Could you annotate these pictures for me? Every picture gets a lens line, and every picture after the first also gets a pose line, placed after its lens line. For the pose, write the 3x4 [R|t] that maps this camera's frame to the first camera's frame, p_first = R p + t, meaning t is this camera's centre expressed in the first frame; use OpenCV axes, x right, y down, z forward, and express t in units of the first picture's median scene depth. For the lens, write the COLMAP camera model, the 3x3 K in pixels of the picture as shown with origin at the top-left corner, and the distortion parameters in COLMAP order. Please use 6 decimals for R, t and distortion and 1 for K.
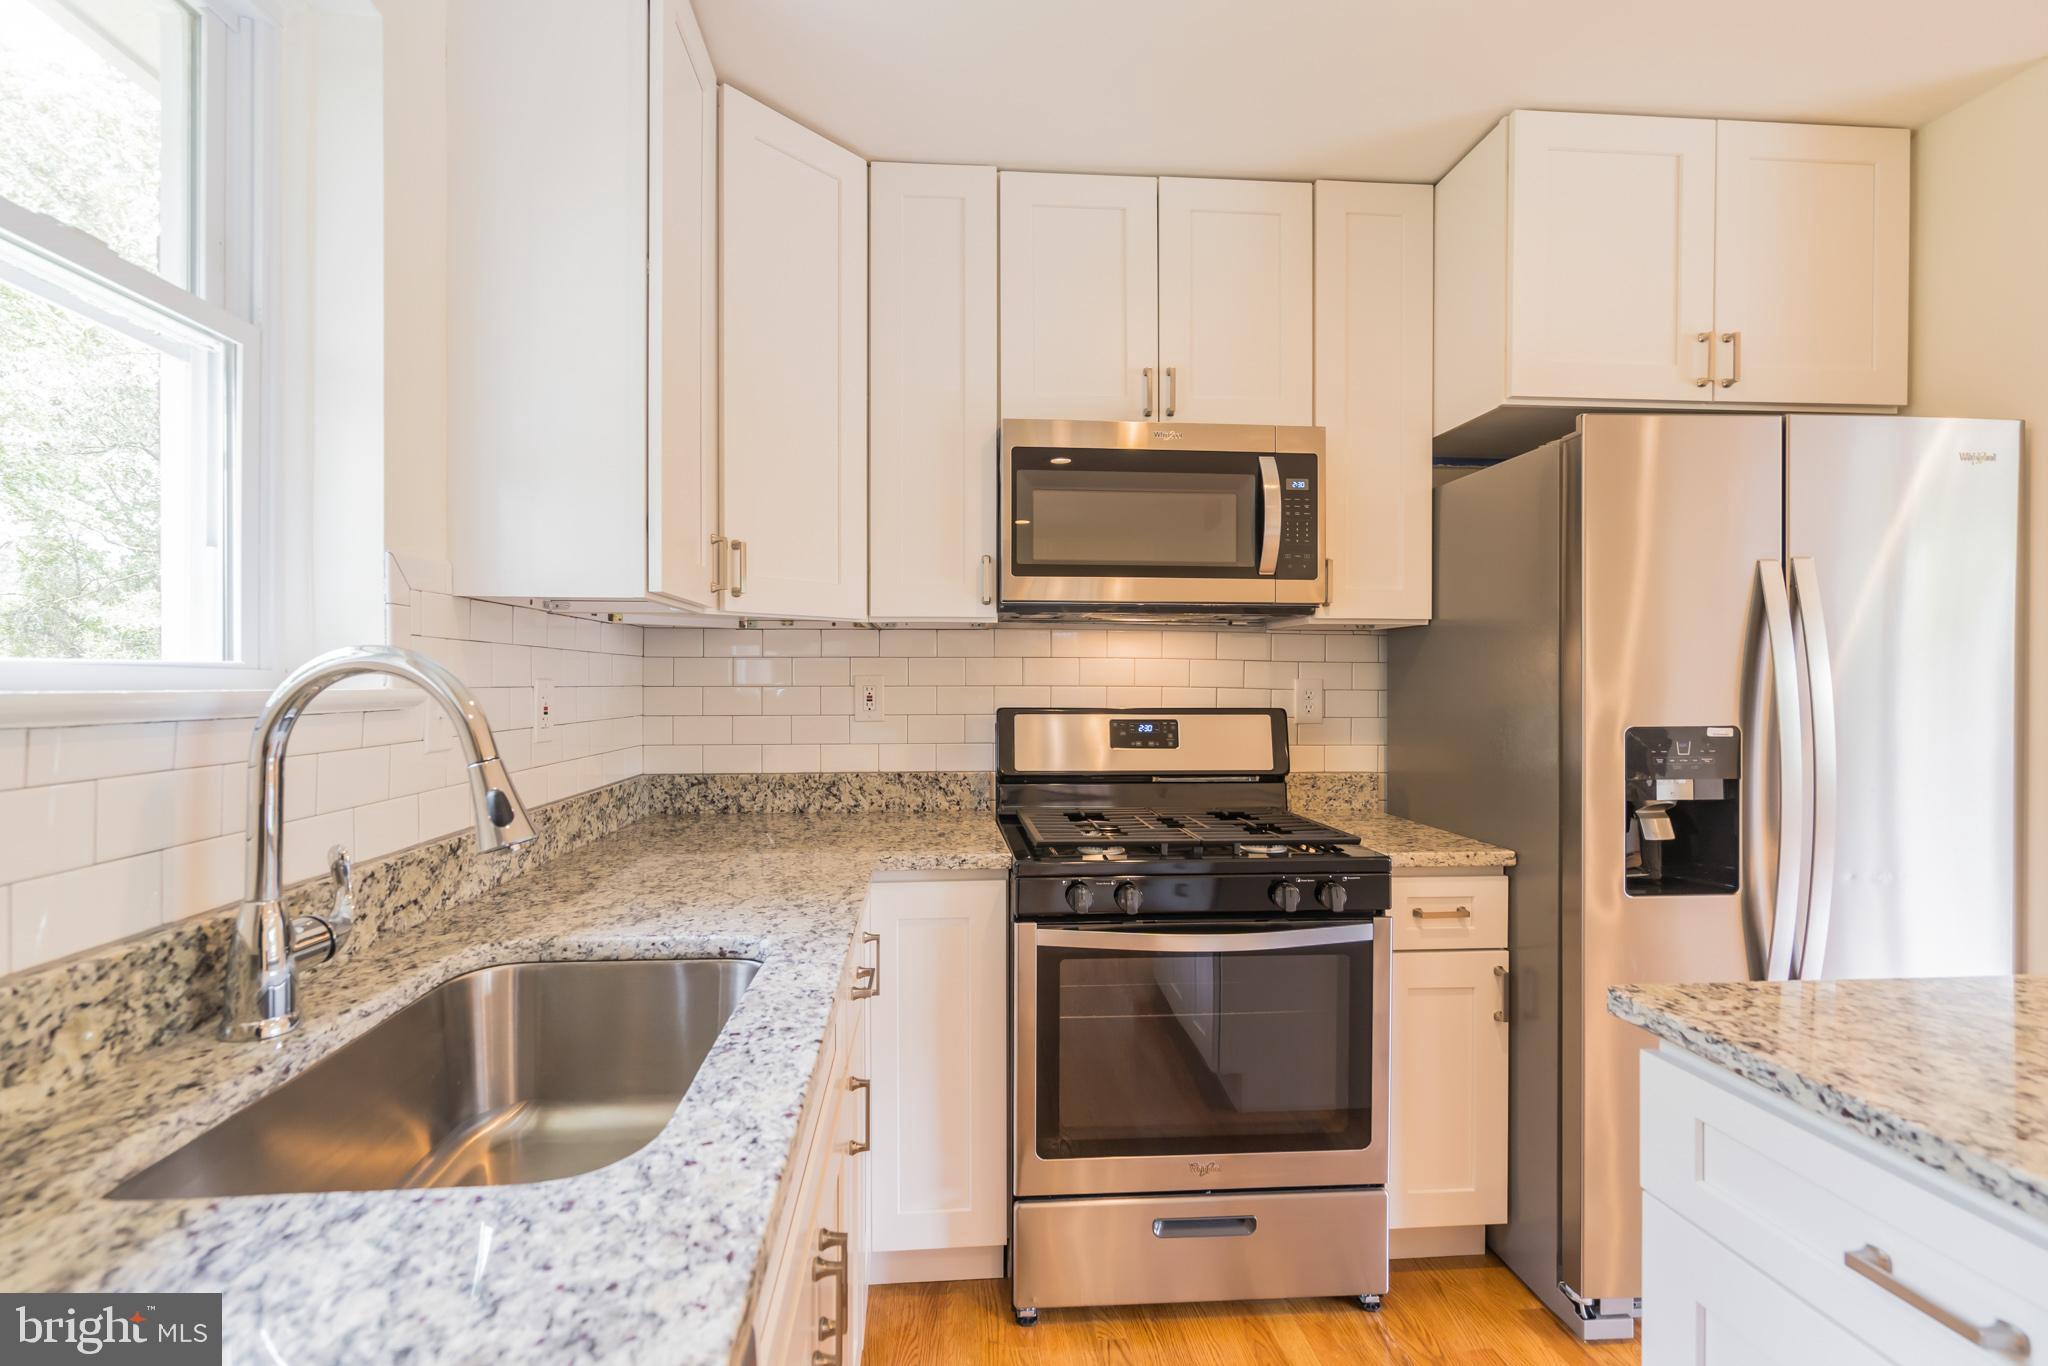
lens RADIAL K [[930.5, 0, 996.7], [0, 930.5, 682.8], [0, 0, 1]] dist [0.000438, 0.000211]
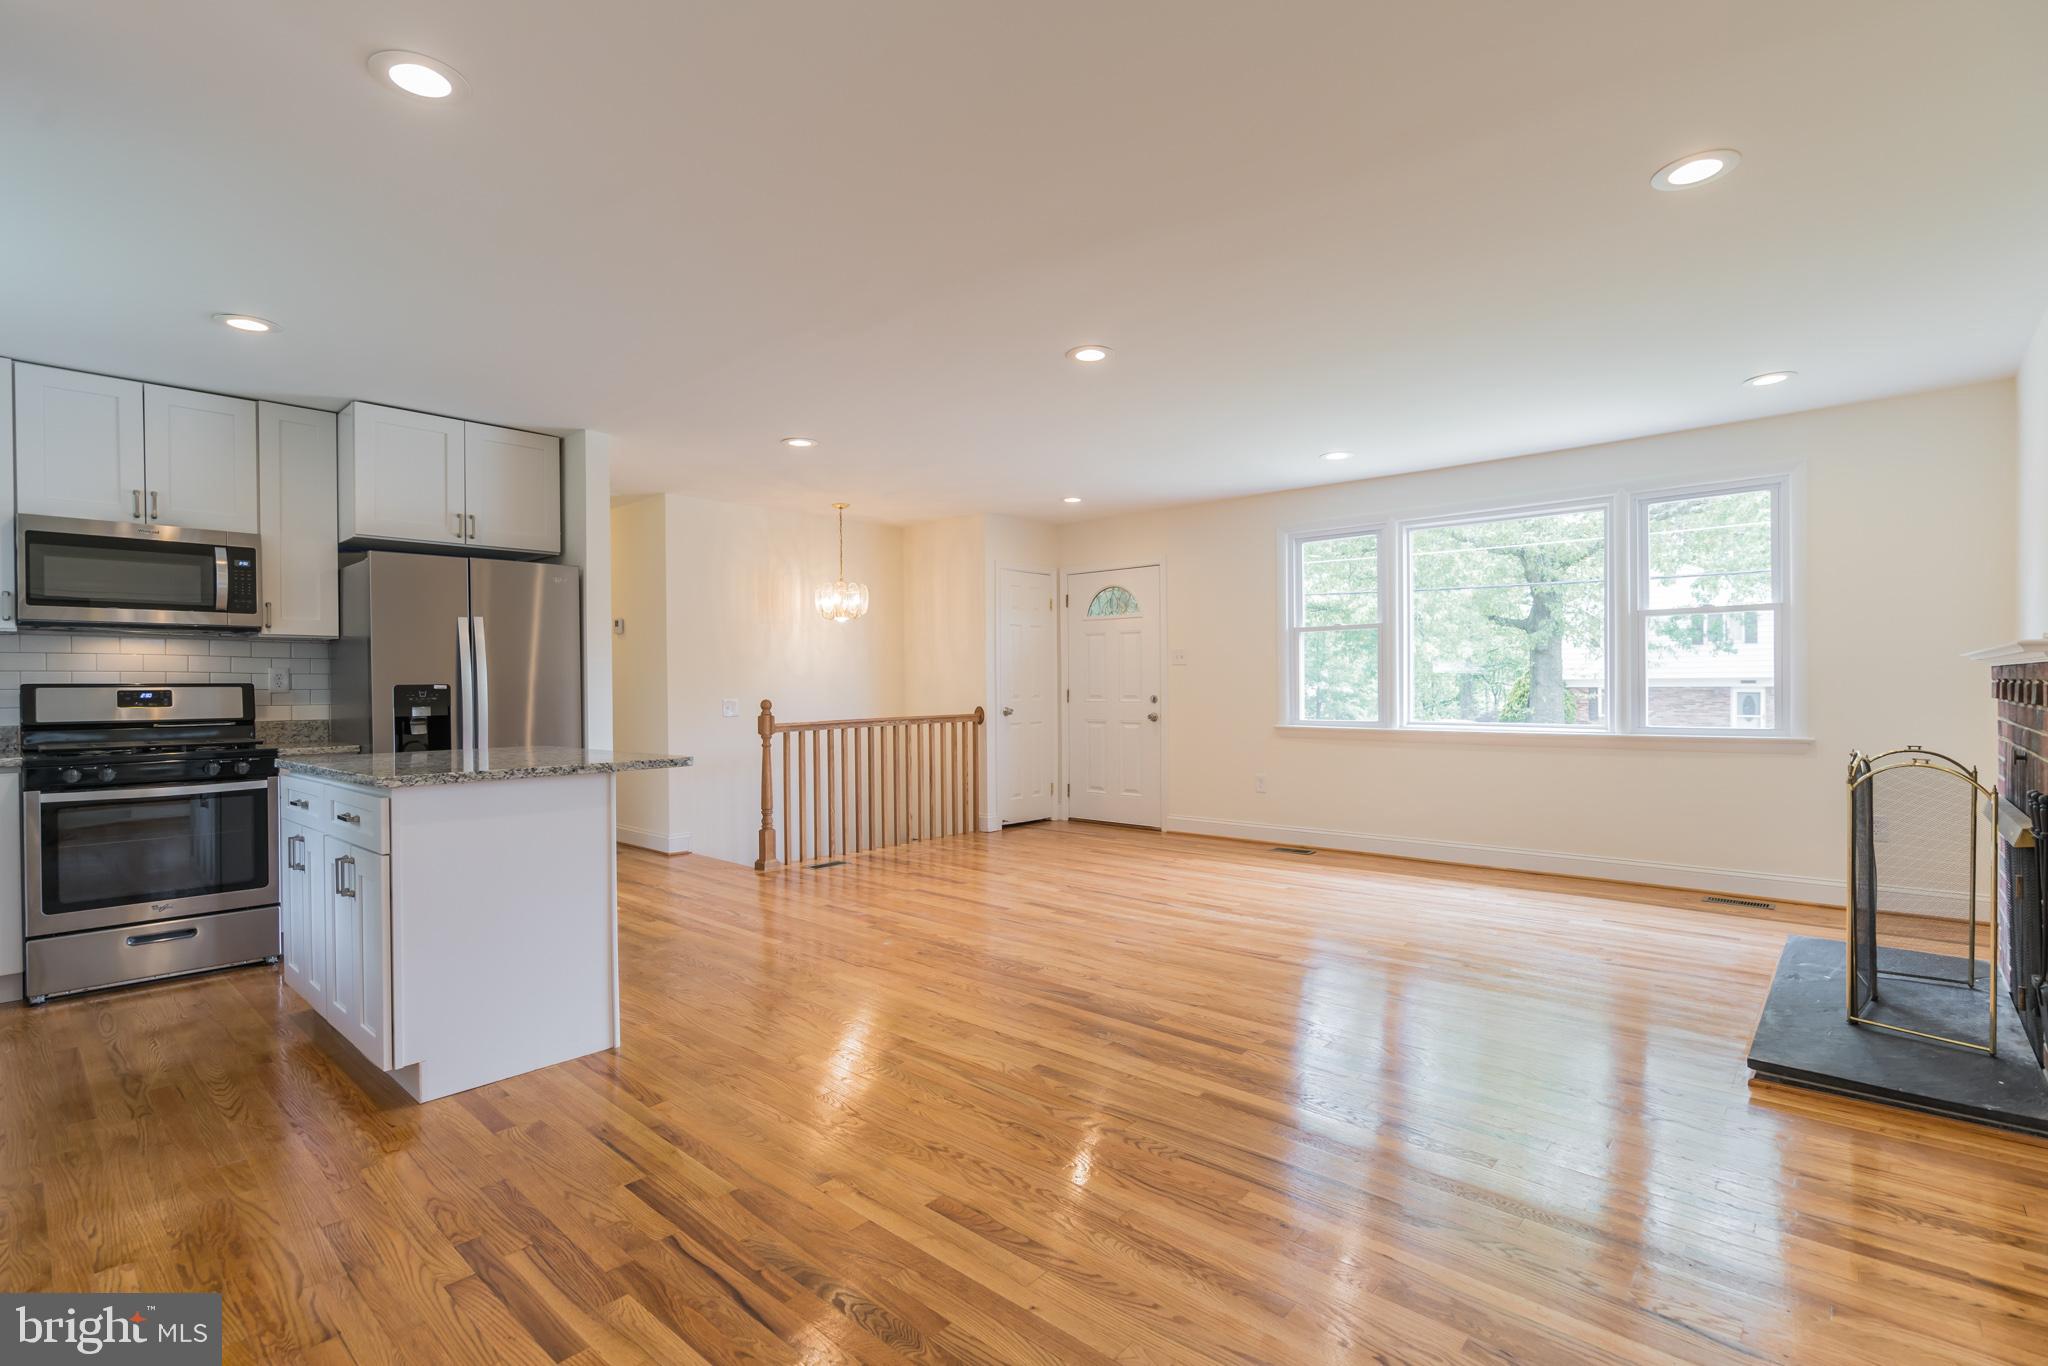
lens RADIAL K [[947.7, 0, 1005.7], [0, 947.7, 687.2], [0, 0, 1]] dist [-0.002338, -0.000468]
pose [[0.731031, -0.010215, 0.682267, 0.141098], [0.012455, 0.999921, 0.001626, 0.055256], [-0.682230, 0.007309, 0.731101, -1.460779]]
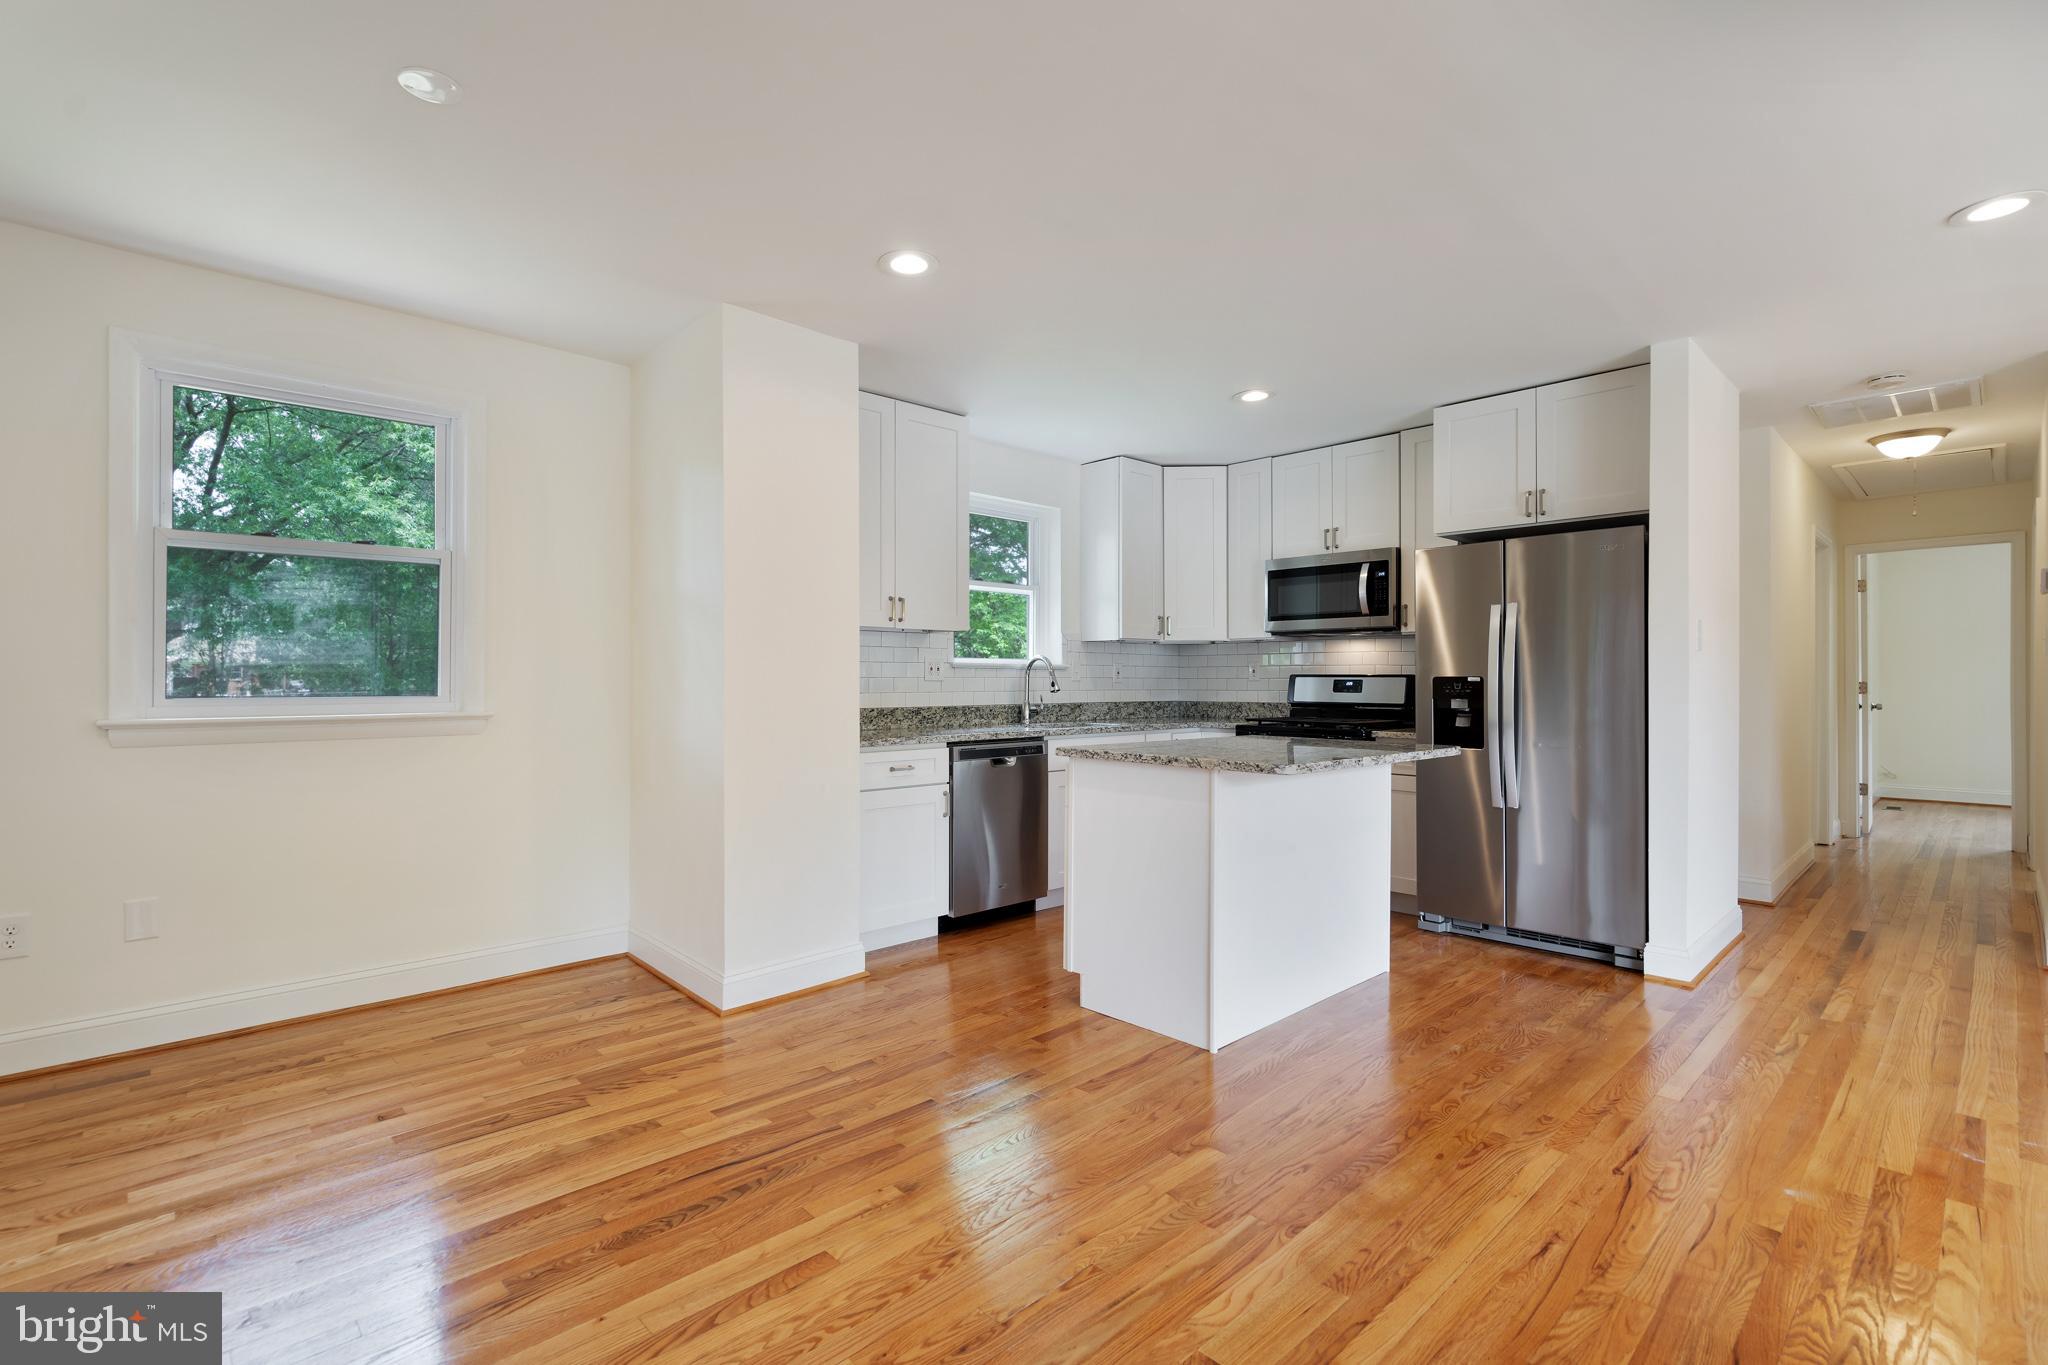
lens RADIAL K [[938.7, 0, 1024.0], [0, 938.7, 682.5], [0, 0, 1]] dist [-0.001081, 0.000273]
pose [[0.630448, 0.001307, -0.776230, 1.537748], [-0.001739, 0.999998, 0.000271, 0.051199], [0.776229, 0.001179, 0.630449, -1.104049]]
